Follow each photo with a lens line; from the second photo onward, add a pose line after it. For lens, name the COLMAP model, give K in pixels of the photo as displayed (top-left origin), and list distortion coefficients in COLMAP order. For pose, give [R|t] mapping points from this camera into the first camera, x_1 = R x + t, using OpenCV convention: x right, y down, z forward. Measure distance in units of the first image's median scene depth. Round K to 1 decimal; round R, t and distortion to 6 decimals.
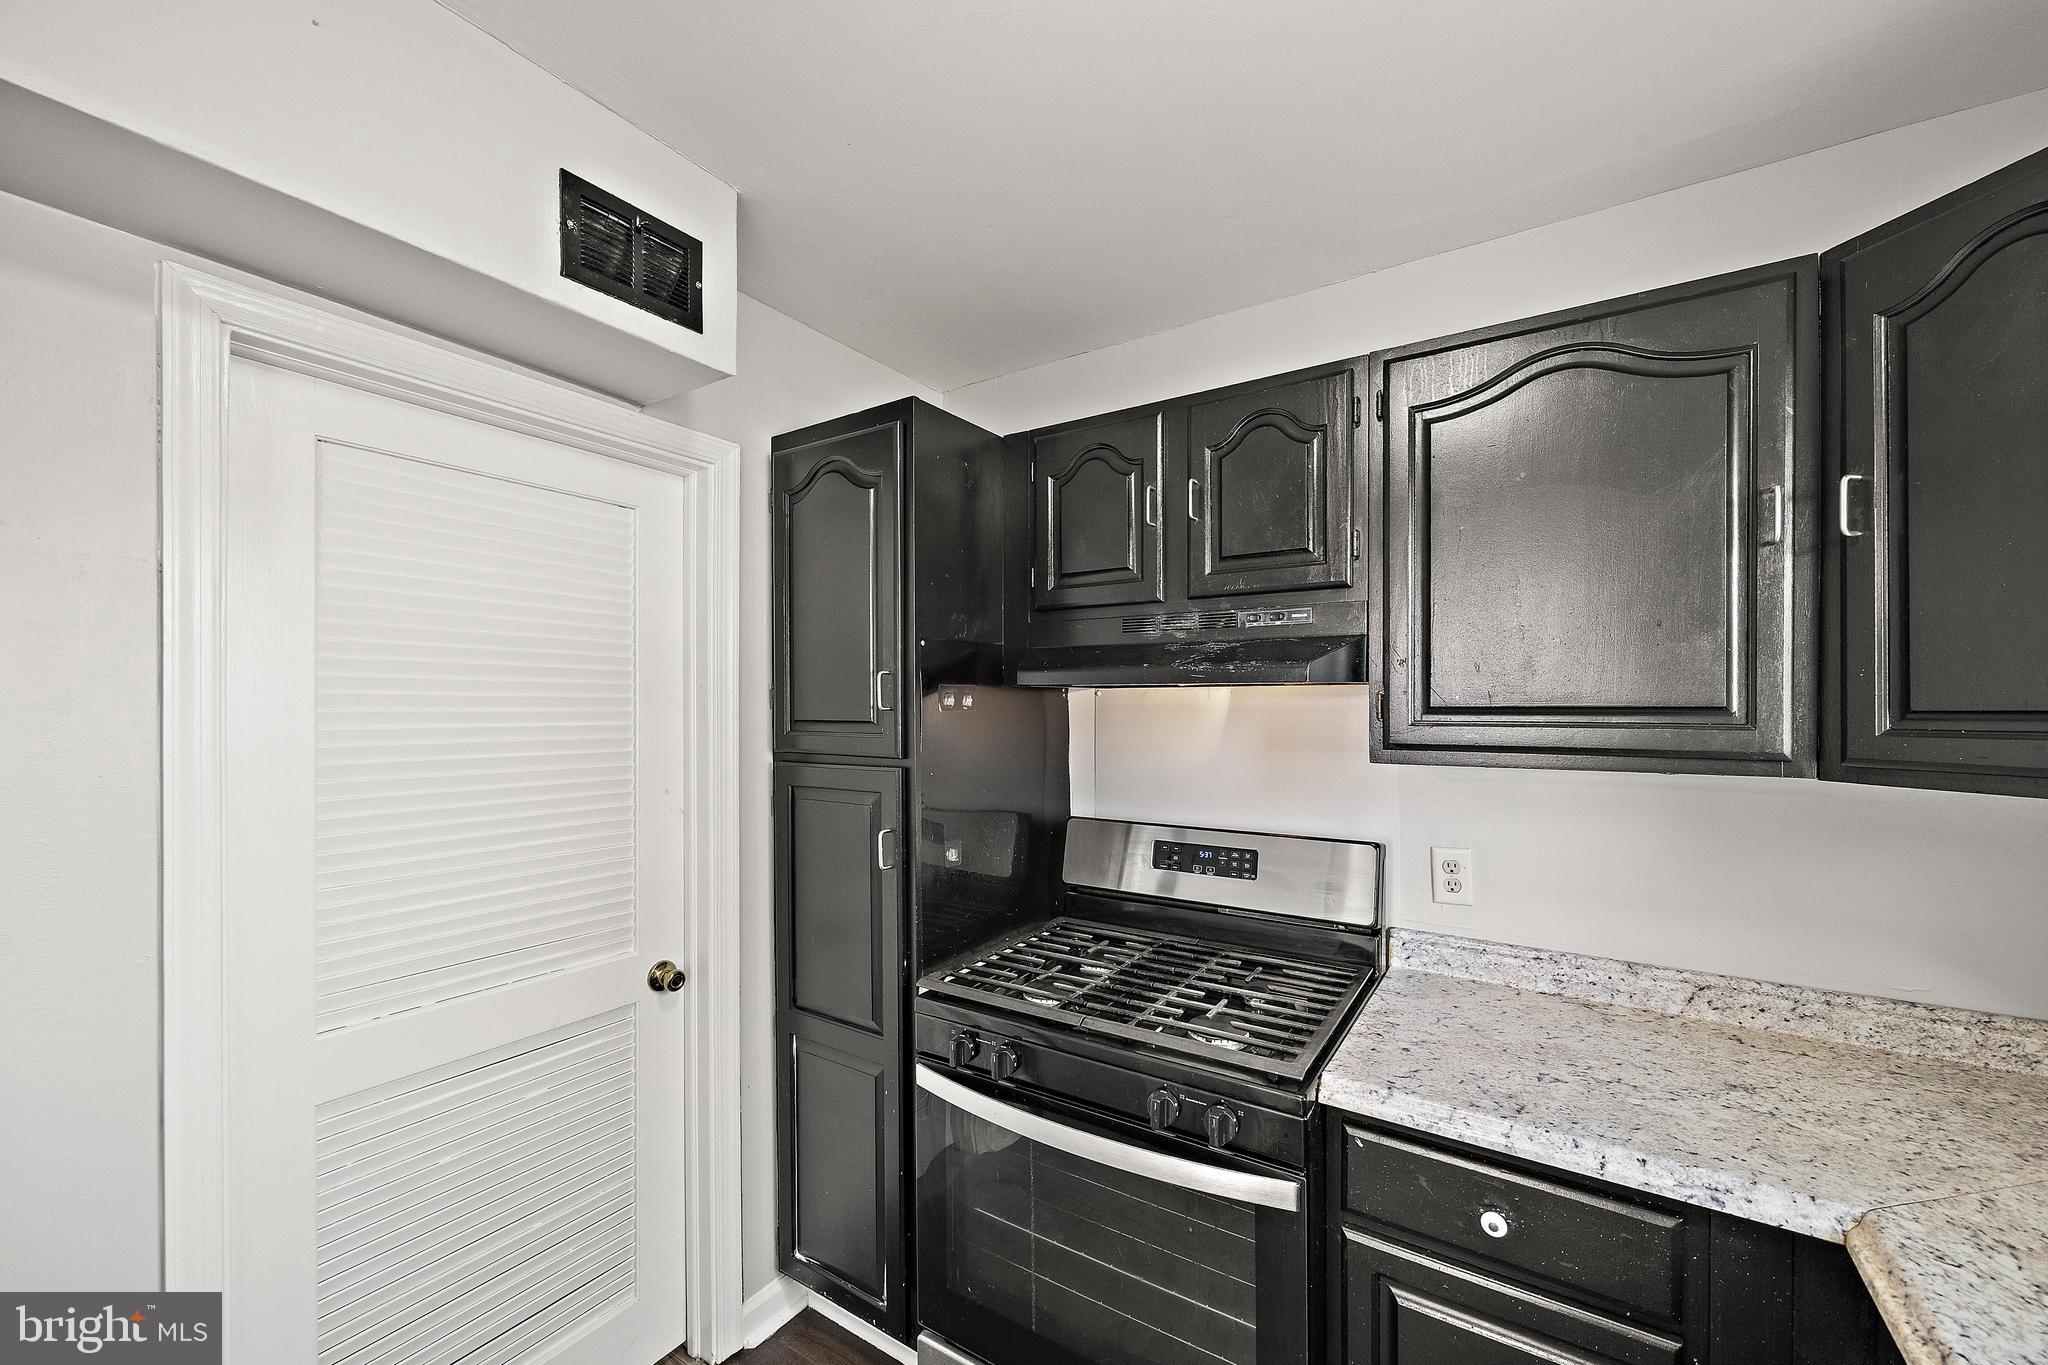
lens RADIAL K [[792.0, 0, 1037.4], [0, 792.0, 706.0], [0, 0, 1]] dist [-0.005304, 0.000603]
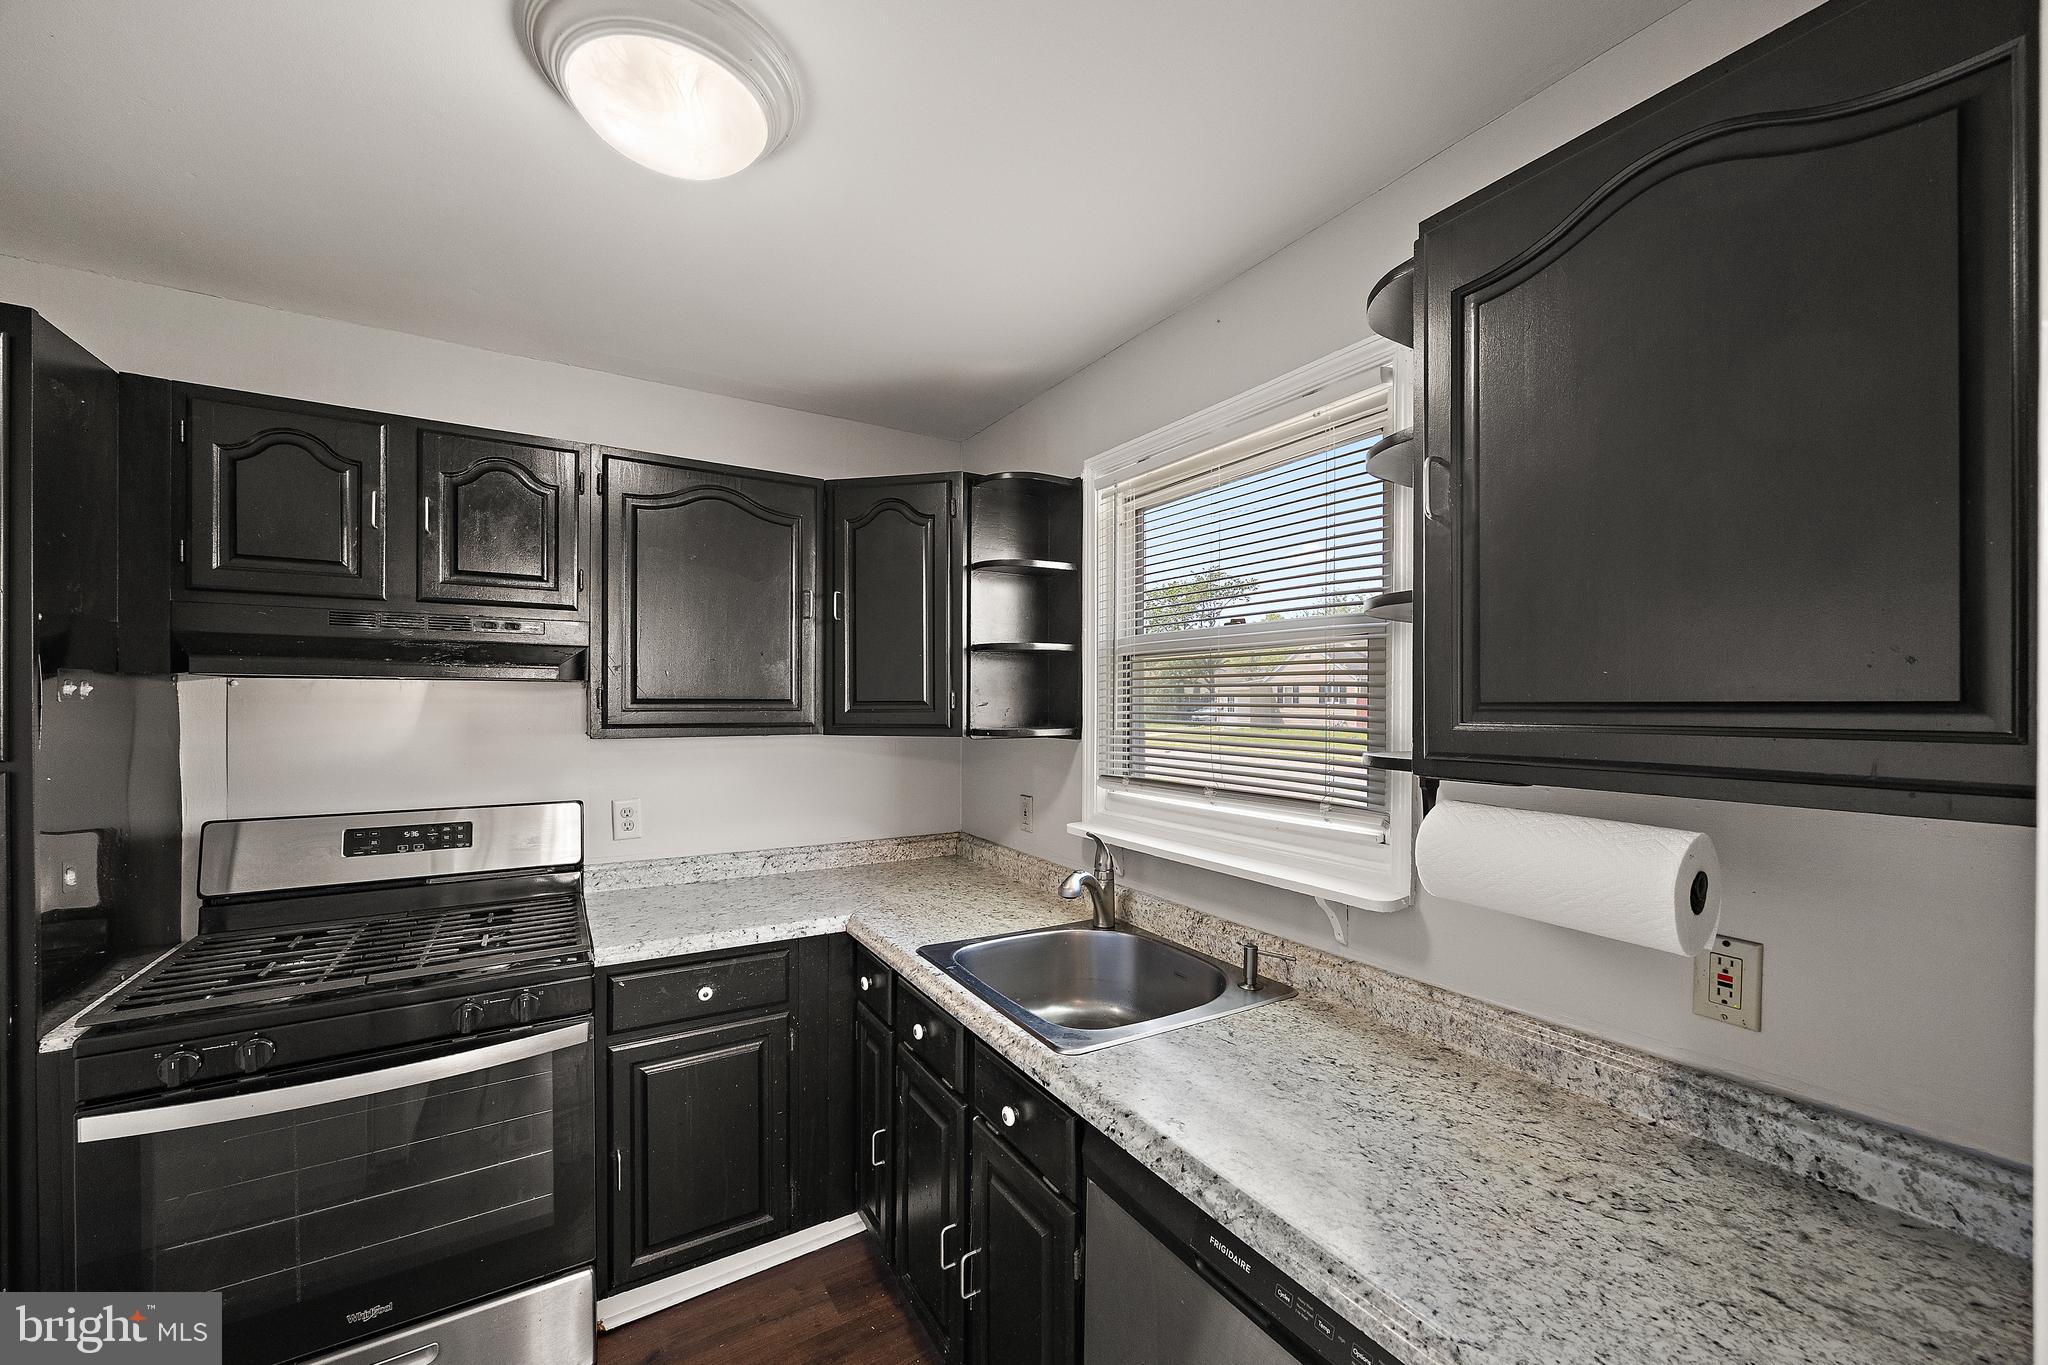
lens RADIAL K [[792.0, 0, 1049.8], [0, 792.0, 703.1], [0, 0, 1]] dist [-0.005304, 0.000603]
pose [[0.406610, 0.000896, 0.913601, -0.511045], [-0.001594, 0.999999, -0.000271, 0.007699], [-0.913600, -0.001346, 0.406611, -0.294381]]
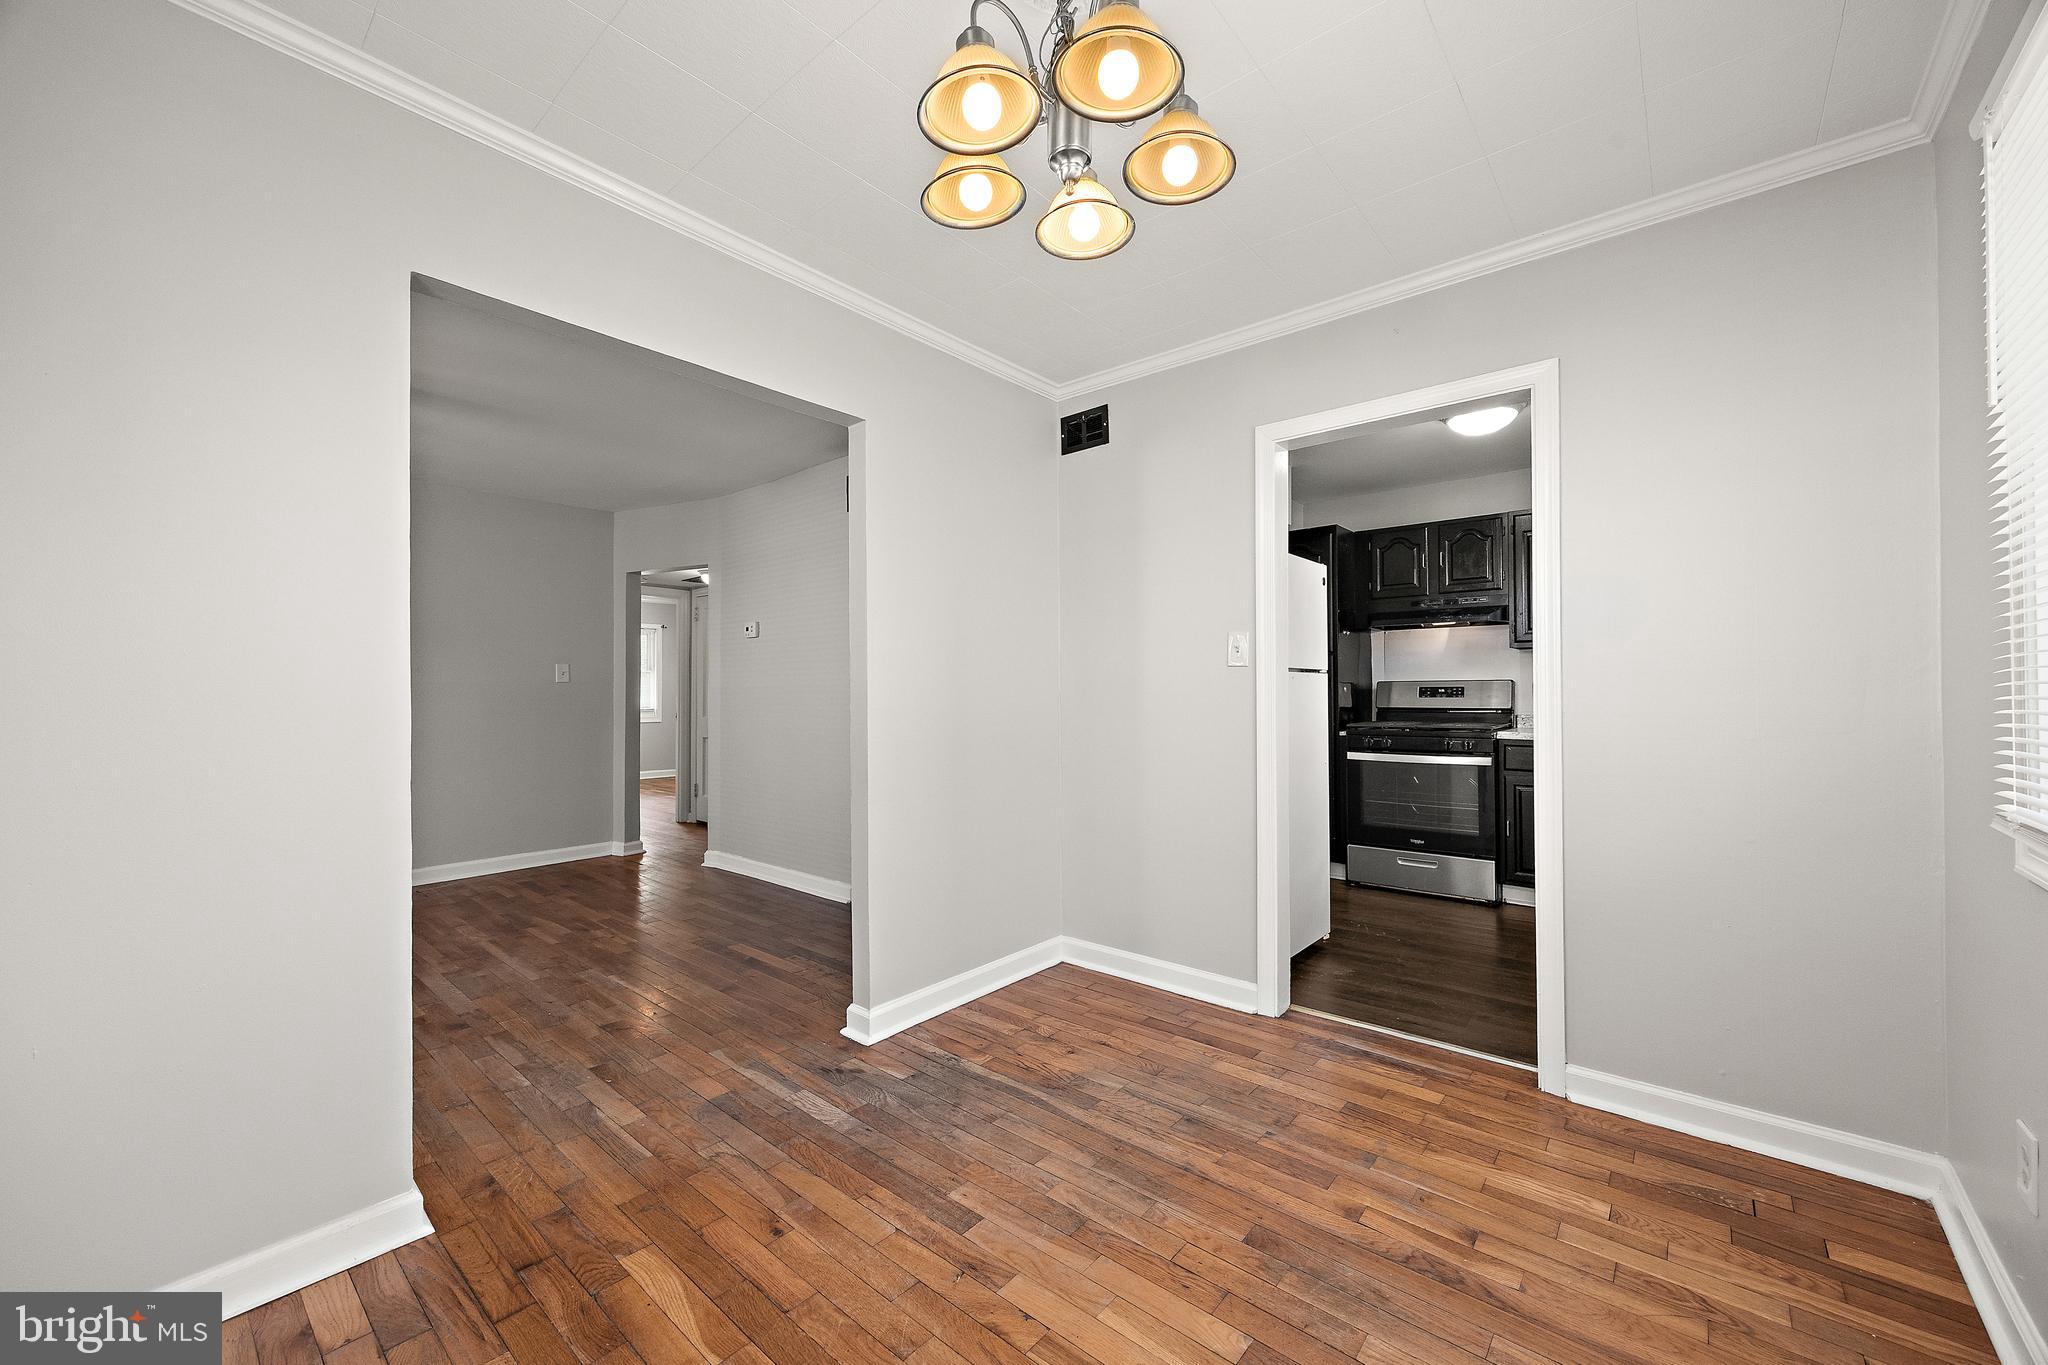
lens RADIAL K [[792.0, 0, 1022.7], [0, 792.0, 682.3], [0, 0, 1]] dist [-0.005304, 0.000603]
pose [[0.991759, -0.004572, -0.128037, -1.008424], [0.003149, 0.999931, -0.011311, 0.225865], [0.128080, 0.010814, 0.991705, -2.165601]]
